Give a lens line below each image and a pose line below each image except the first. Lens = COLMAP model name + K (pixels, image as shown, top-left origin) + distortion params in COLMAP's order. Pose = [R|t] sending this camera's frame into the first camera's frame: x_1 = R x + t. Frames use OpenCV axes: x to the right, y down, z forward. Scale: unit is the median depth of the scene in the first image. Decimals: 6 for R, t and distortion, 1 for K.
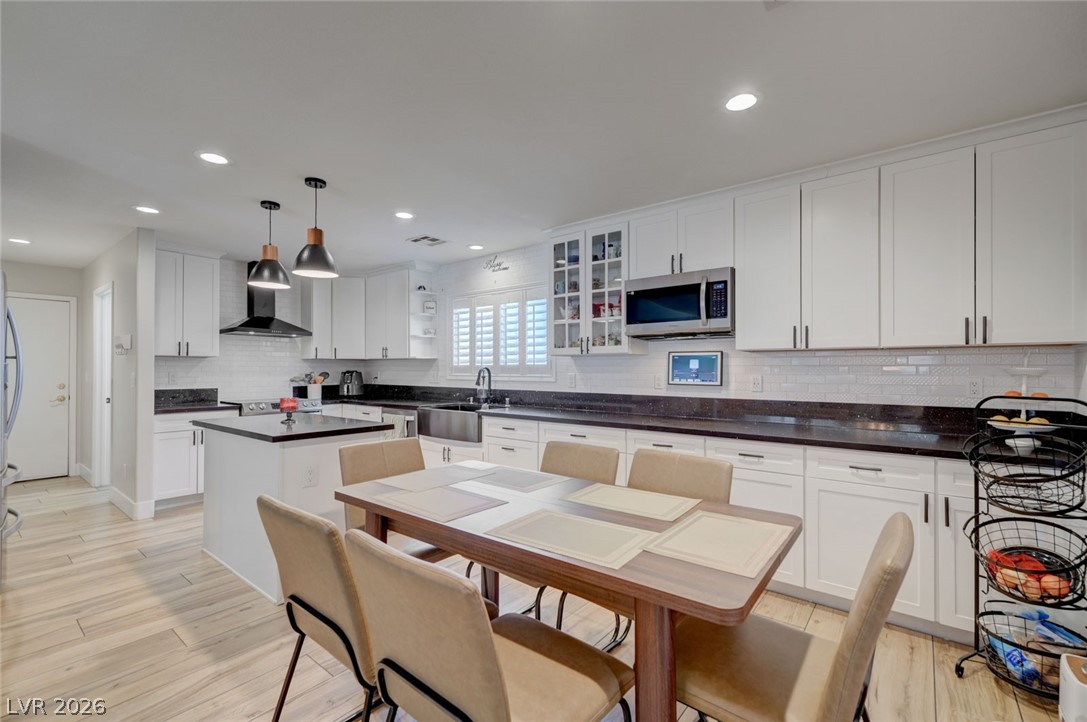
lens RADIAL K [[468.4, 0, 546.8], [0, 468.4, 367.9], [0, 0, 1]] dist [0.001899, 0.000131]
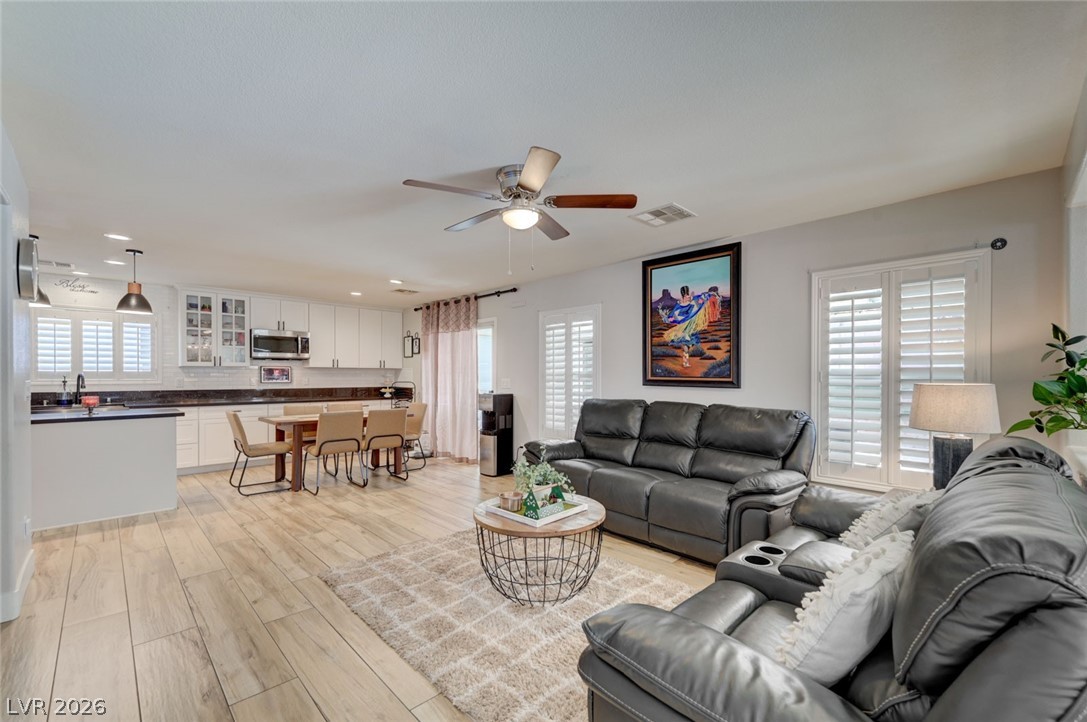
lens RADIAL K [[453.4, 0, 546.9], [0, 453.4, 375.7], [0, 0, 1]] dist [0.000275, 0.000048]
pose [[0.127918, -0.005689, 0.991768, -1.617700], [-0.006424, 0.999958, 0.006564, -0.014563], [-0.991764, -0.007211, 0.127876, -0.467148]]
